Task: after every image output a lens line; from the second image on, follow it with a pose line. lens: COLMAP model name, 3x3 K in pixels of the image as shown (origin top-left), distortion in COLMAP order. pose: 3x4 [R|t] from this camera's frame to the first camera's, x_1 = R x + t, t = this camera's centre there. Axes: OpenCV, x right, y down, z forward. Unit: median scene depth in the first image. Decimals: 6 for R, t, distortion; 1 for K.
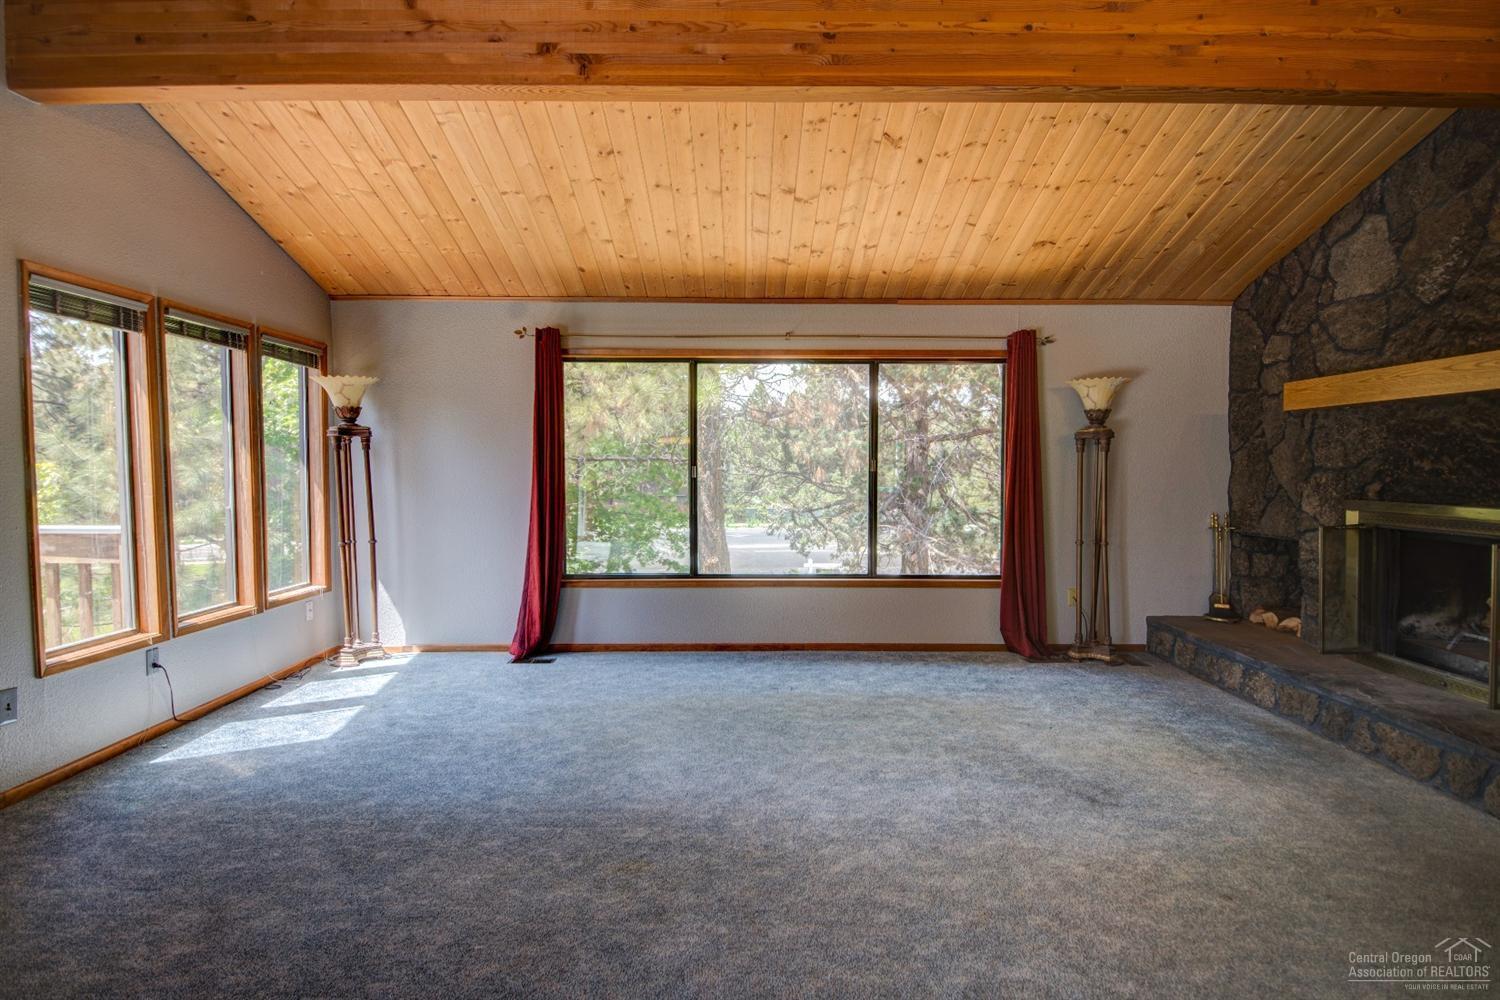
lens RADIAL K [[743.8, 0, 752.8], [0, 743.8, 476.8], [0, 0, 1]] dist [0.034856, -0.030895]
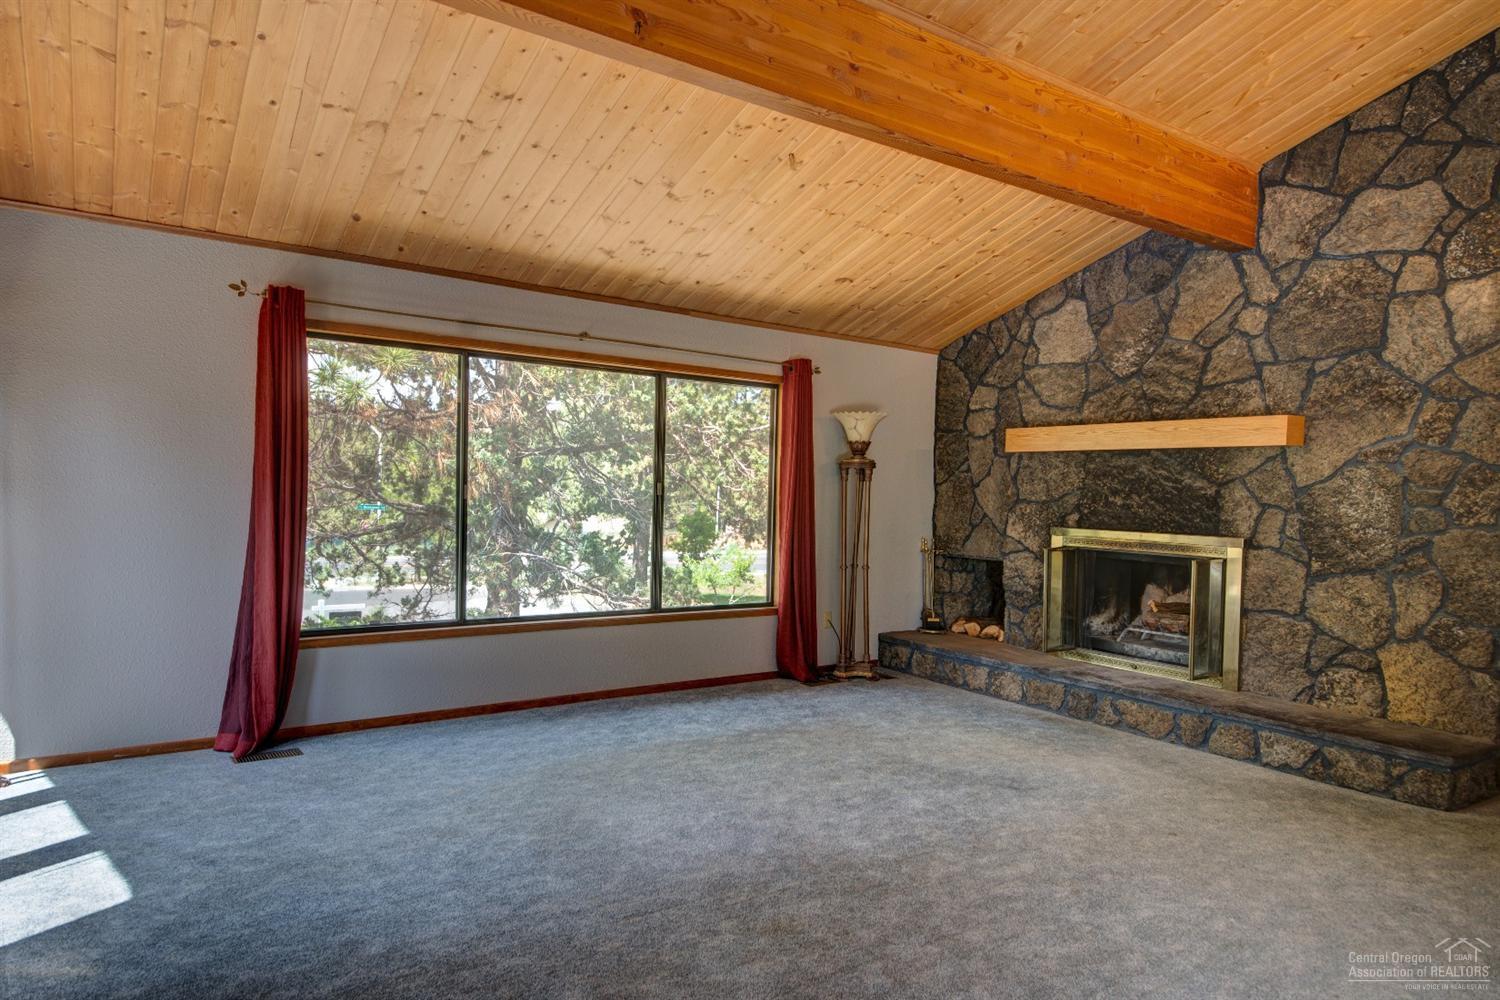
lens RADIAL K [[873.2, 0, 750.0], [0, 873.2, 500.0], [0, 0, 1]] dist [0.058830, -0.047990]
pose [[0.840706, 0.014316, 0.541303, -0.401344], [-0.017705, 0.999843, 0.001054, -0.006119], [-0.541203, -0.010470, 0.840827, 0.049419]]
